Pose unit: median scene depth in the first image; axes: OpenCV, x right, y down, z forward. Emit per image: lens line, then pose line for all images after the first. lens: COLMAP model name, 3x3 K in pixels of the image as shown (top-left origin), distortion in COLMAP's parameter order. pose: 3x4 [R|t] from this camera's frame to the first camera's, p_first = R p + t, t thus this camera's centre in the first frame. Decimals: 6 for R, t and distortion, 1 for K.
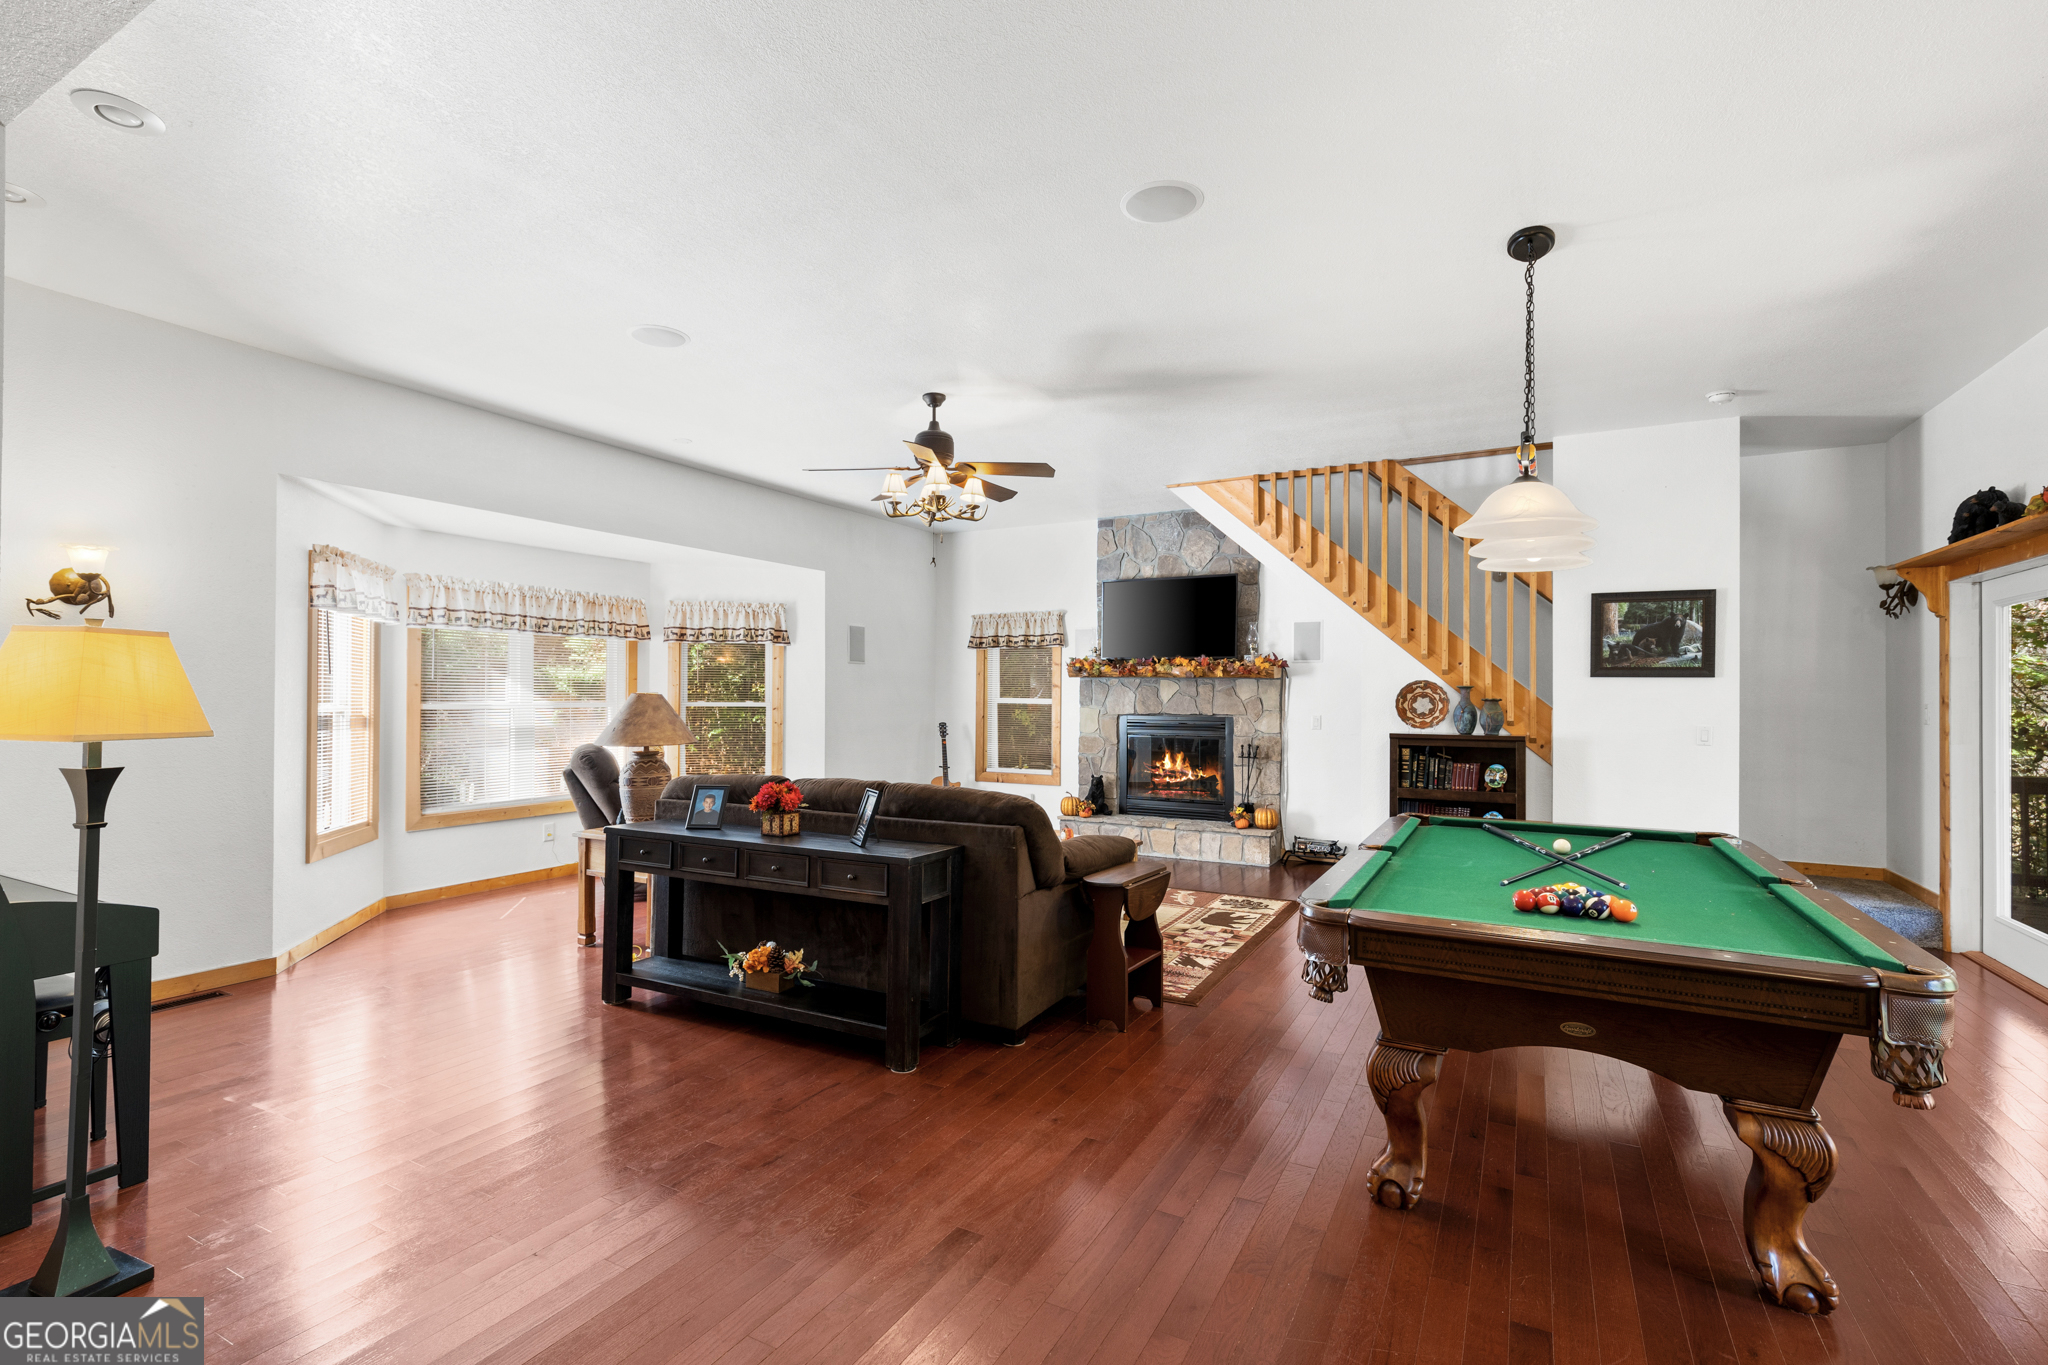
lens RADIAL K [[938.4, 0, 1018.2], [0, 938.4, 692.8], [0, 0, 1]] dist [0.012428, -0.000457]
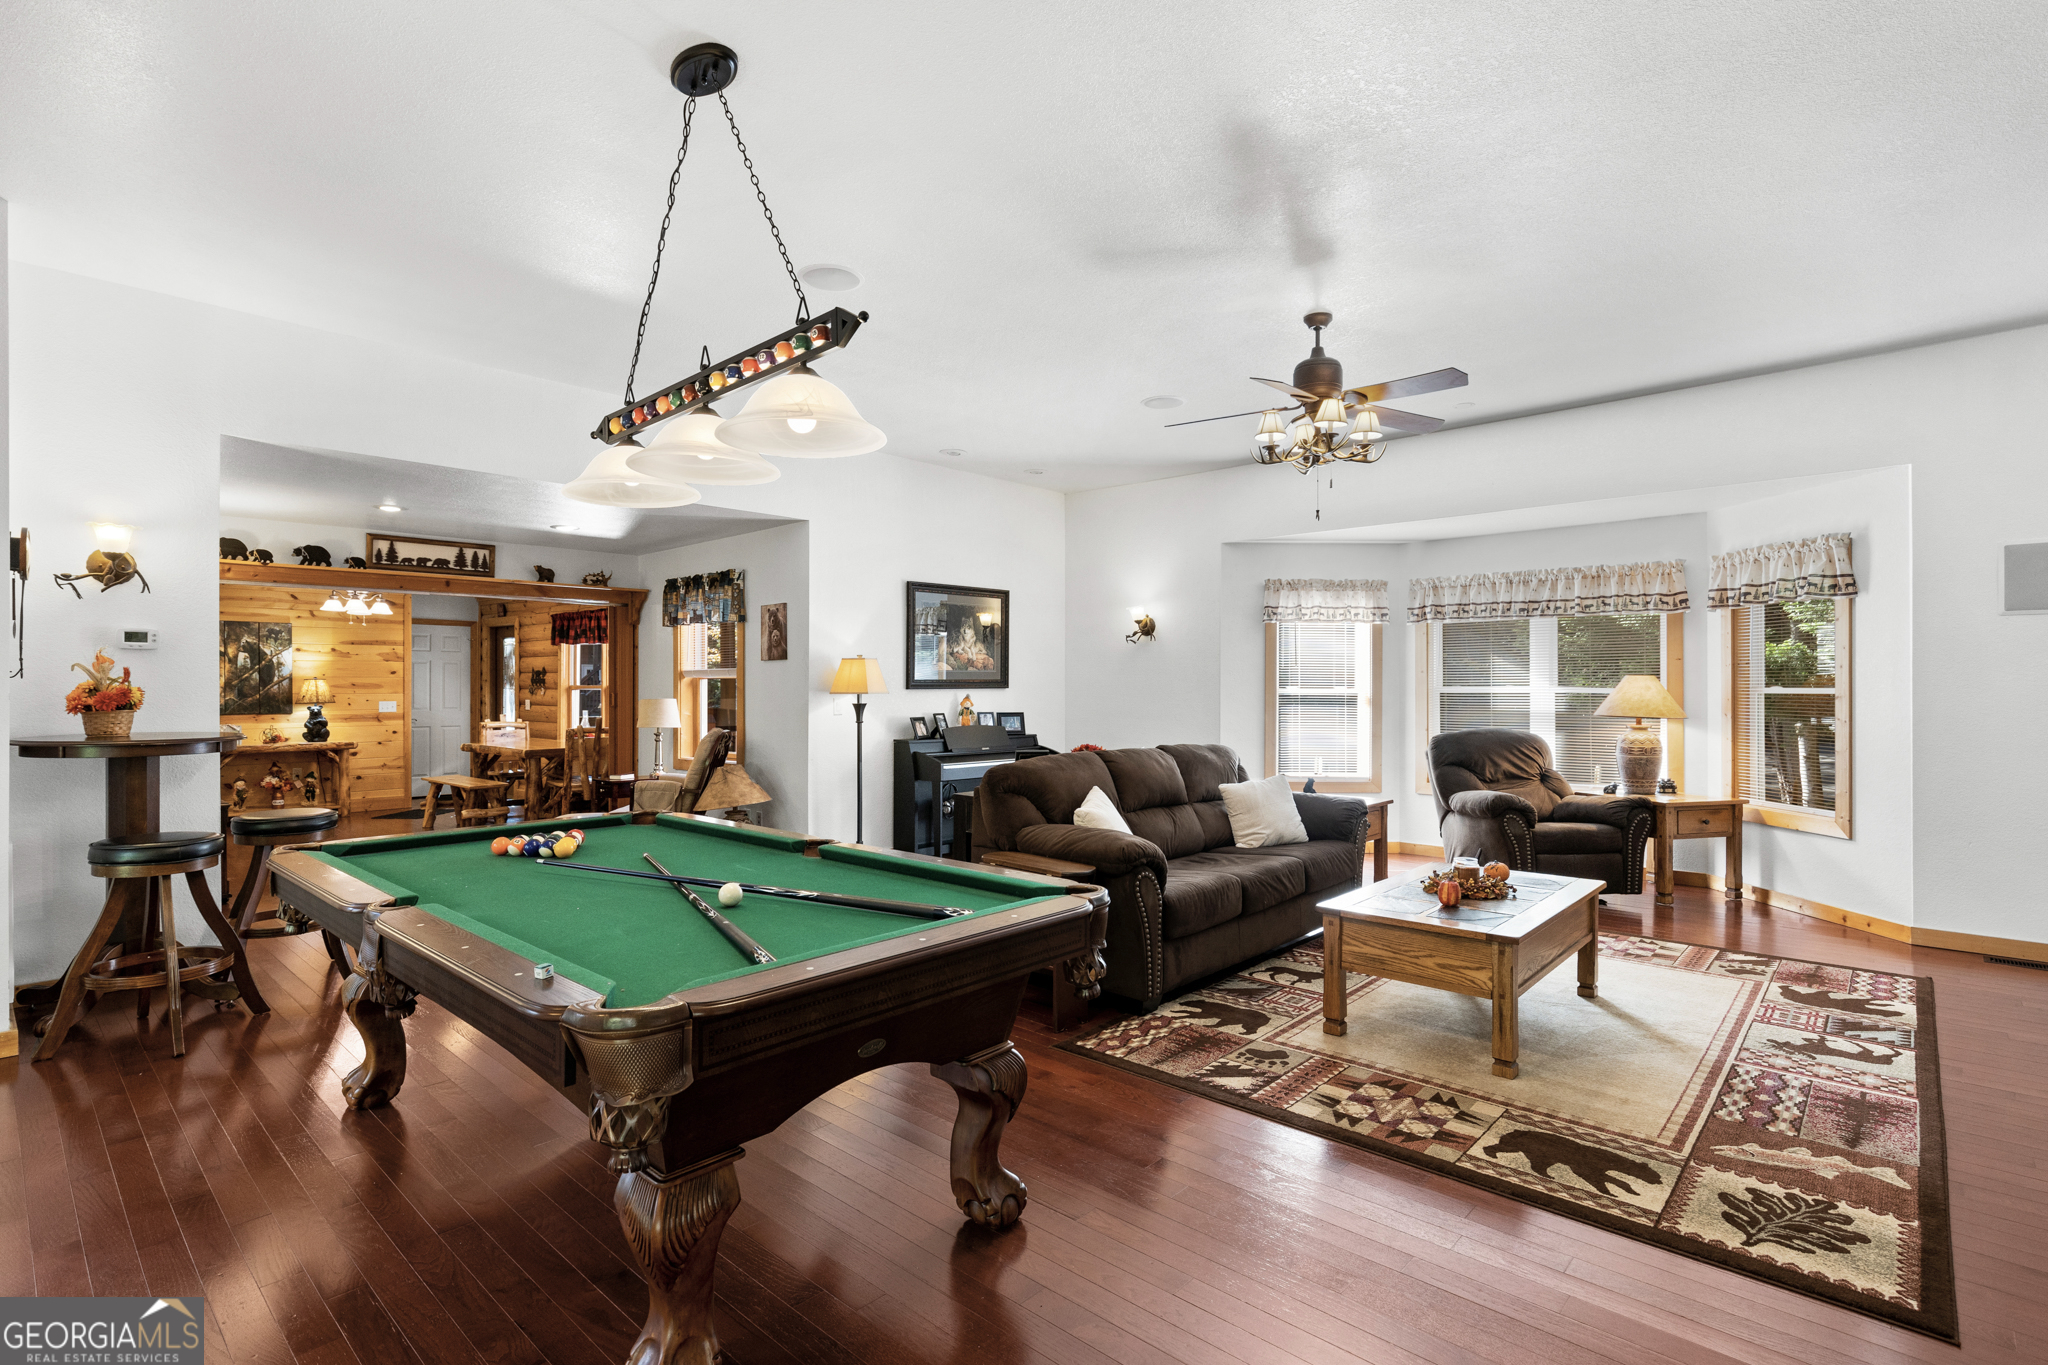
lens RADIAL K [[983.5, 0, 1014.0], [0, 983.5, 680.7], [0, 0, 1]] dist [0.000555, -0.000014]
pose [[-0.248259, -0.004313, -0.968684, 0.813548], [0.003697, 0.999979, -0.005400, 0.010490], [0.968687, -0.004922, -0.248238, 0.926398]]
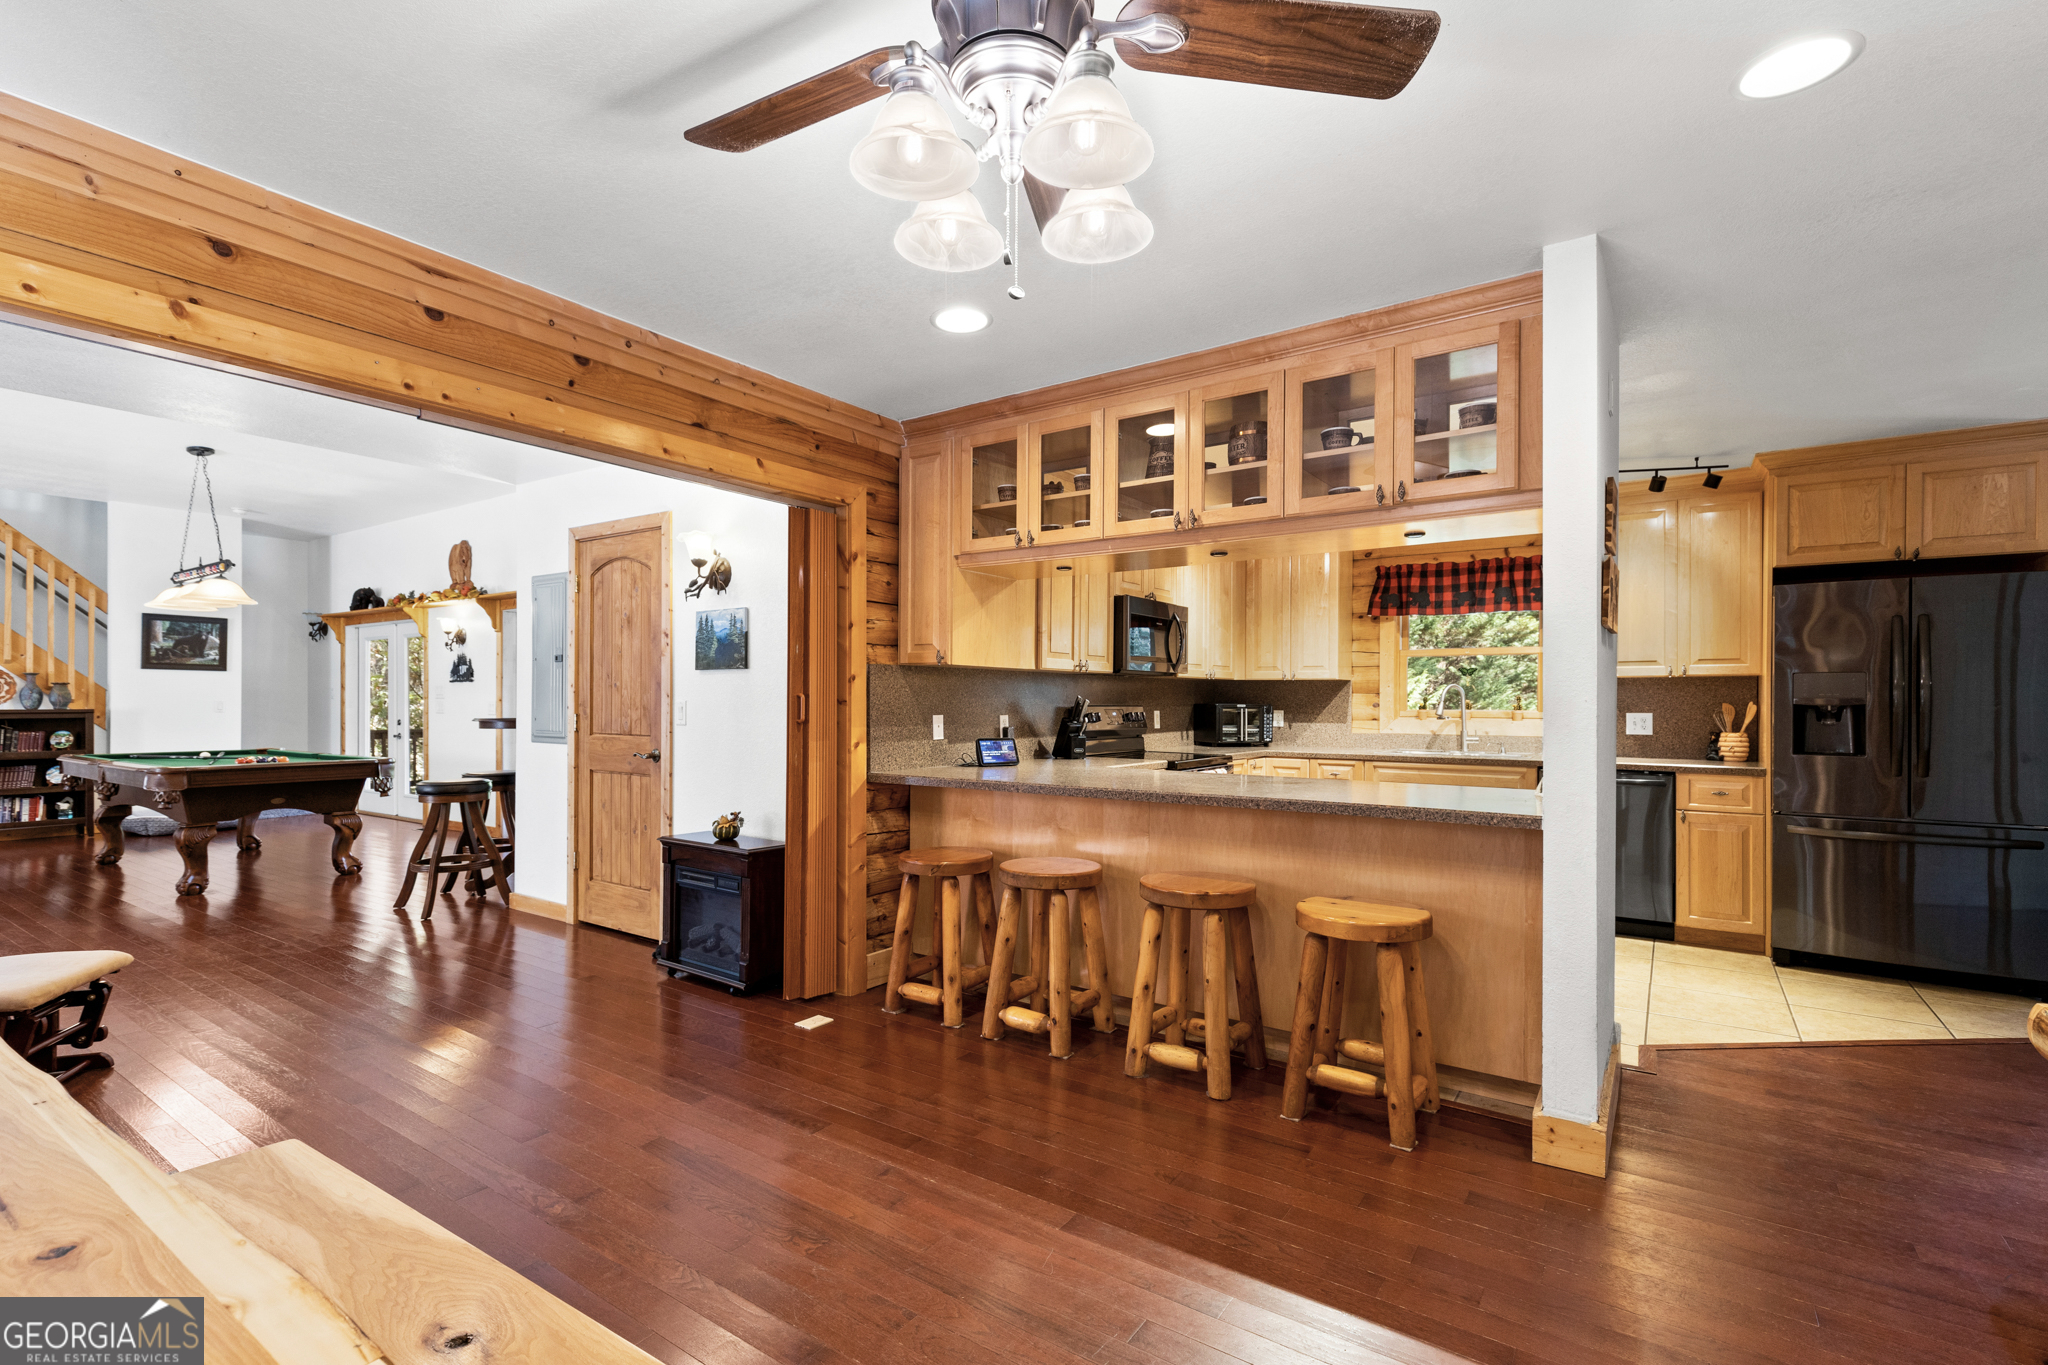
lens RADIAL K [[938.4, 0, 1017.6], [0, 938.4, 701.5], [0, 0, 1]] dist [0.012428, -0.000457]
pose [[0.114846, -0.004374, 0.993374, -0.628947], [-0.007147, 0.999961, 0.005229, 0.014946], [-0.993358, -0.007700, 0.114810, -0.478819]]
